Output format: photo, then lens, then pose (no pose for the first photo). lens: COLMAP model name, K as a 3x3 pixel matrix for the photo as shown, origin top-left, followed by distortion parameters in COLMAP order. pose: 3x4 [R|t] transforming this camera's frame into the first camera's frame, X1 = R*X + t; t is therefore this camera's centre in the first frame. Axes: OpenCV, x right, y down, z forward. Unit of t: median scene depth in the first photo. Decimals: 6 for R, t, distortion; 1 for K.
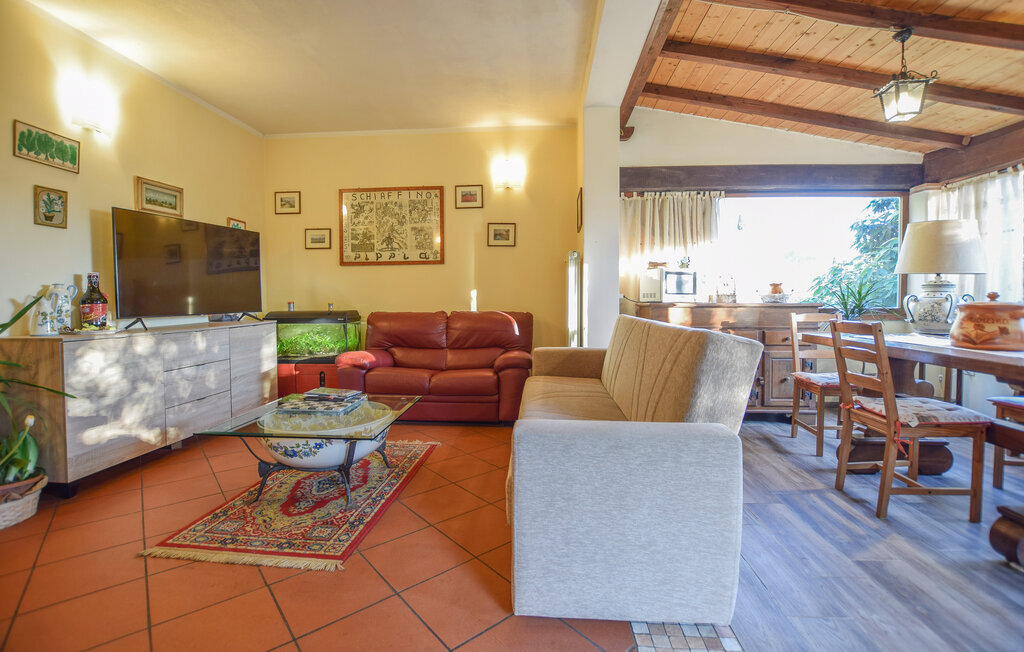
lens RADIAL K [[447.5, 0, 507.9], [0, 447.5, 313.4], [0, 0, 1]] dist [-0.031010, 0.000029]
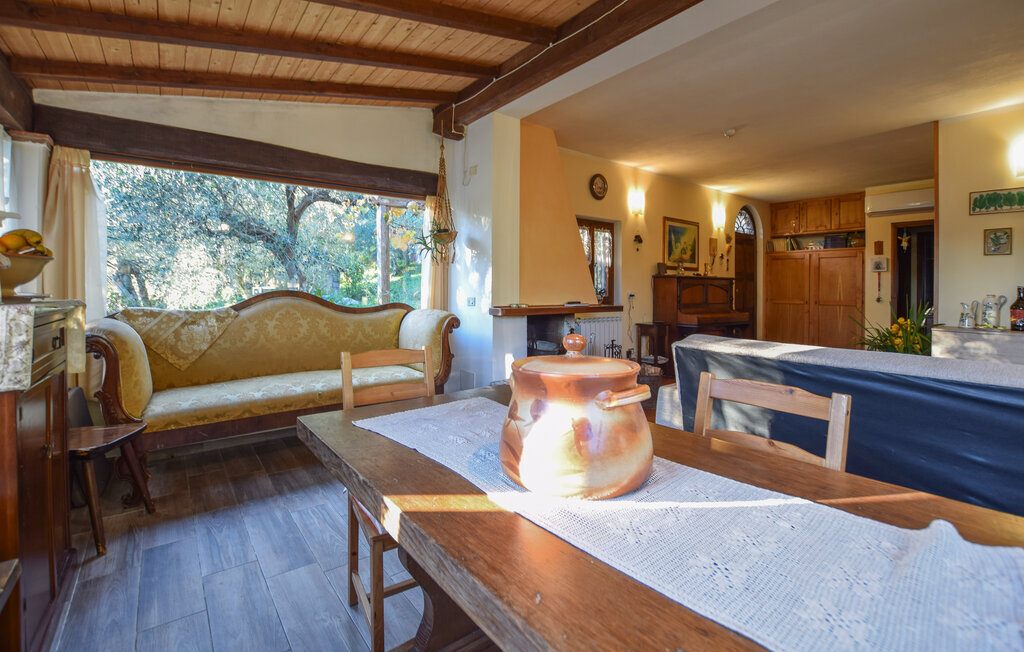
lens RADIAL K [[470.9, 0, 509.4], [0, 470.9, 281.3], [0, 0, 1]] dist [-0.005002, -0.000697]
pose [[-0.745633, -0.010768, -0.666270, 0.693843], [-0.027706, 0.999506, 0.014852, -0.054244], [0.665781, 0.029534, -0.745563, 0.629739]]
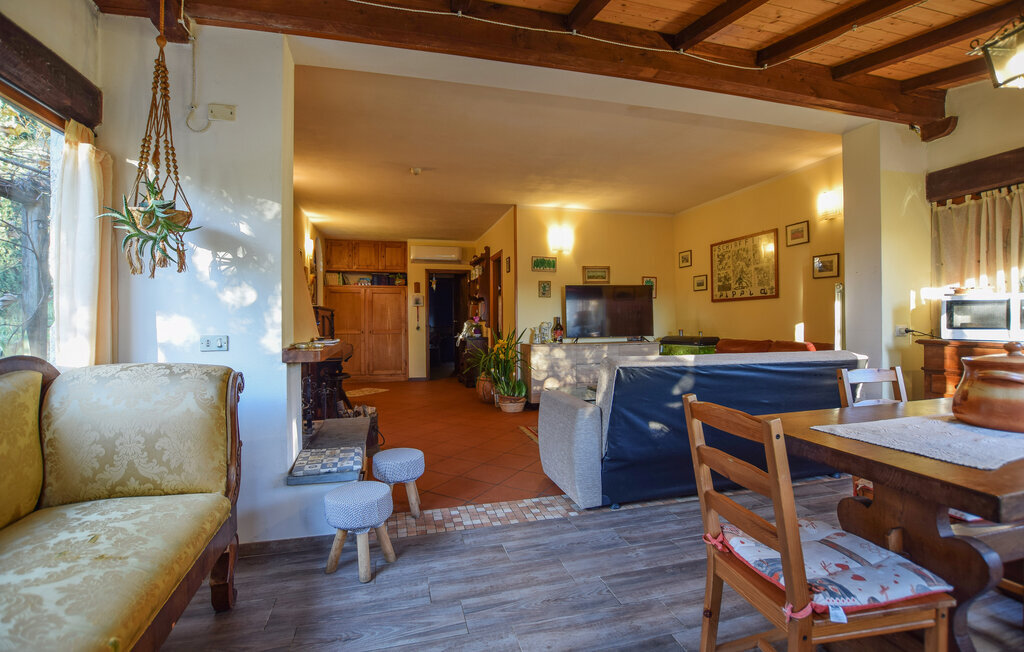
lens RADIAL K [[457.6, 0, 517.4], [0, 457.6, 319.8], [0, 0, 1]] dist [-0.003413, -0.000305]
pose [[0.338049, -0.001919, -0.941126, 0.721738], [-0.026778, 0.999573, -0.011657, -0.026600], [0.940747, 0.029142, 0.337854, 0.011951]]
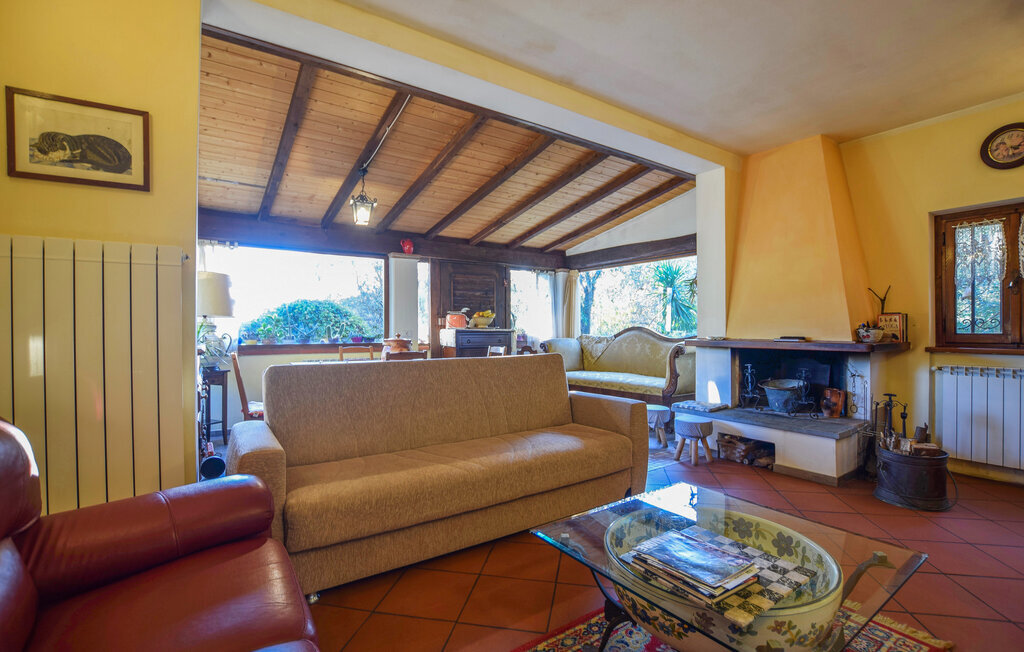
lens RADIAL K [[461.4, 0, 515.3], [0, 461.4, 334.5], [0, 0, 1]] dist [-0.001038, -0.000298]
pose [[-0.634806, -0.004554, 0.772658, -0.403351], [0.028899, 0.999143, 0.029632, -0.042980], [-0.772131, 0.041140, -0.634130, 0.915186]]
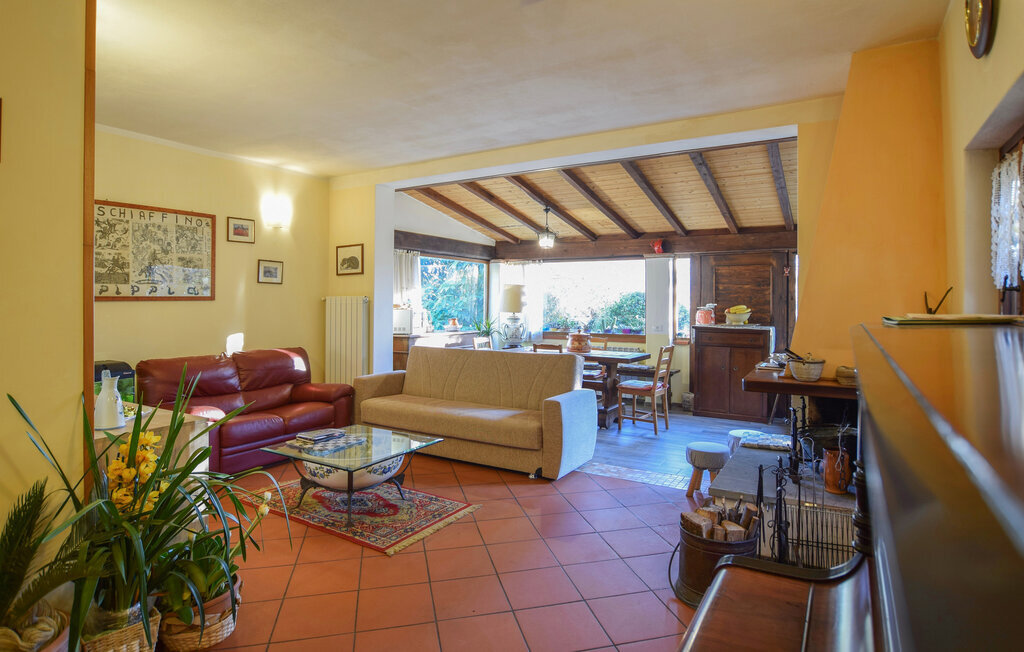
lens RADIAL K [[560.1, 0, 517.0], [0, 560.1, 309.1], [0, 0, 1]] dist [-0.001605, -0.000312]
pose [[0.439619, -0.007398, 0.898154, -0.917691], [0.022635, 0.999740, -0.002844, -0.077796], [-0.897899, 0.021580, 0.439672, -0.052417]]
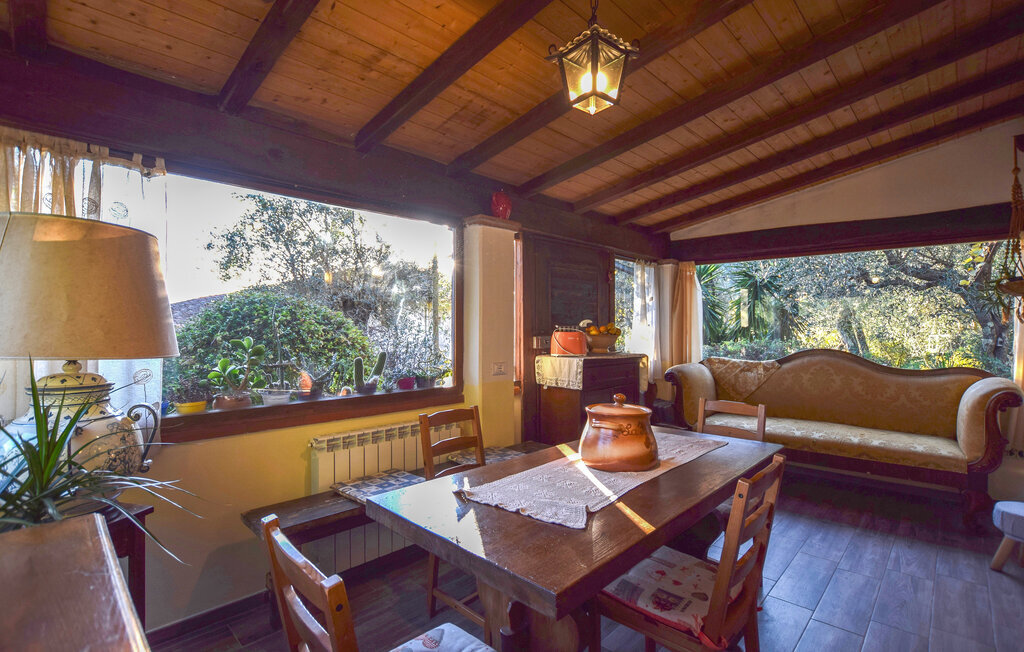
lens RADIAL K [[461.1, 0, 512.0], [0, 461.1, 326.0], [0, 0, 1]] dist [-0.023154, -0.000095]
pose [[-0.787114, -0.000334, 0.616808, 0.363990], [0.020639, 0.999426, 0.026879, -0.098789], [-0.616463, 0.033887, -0.786655, 0.857328]]
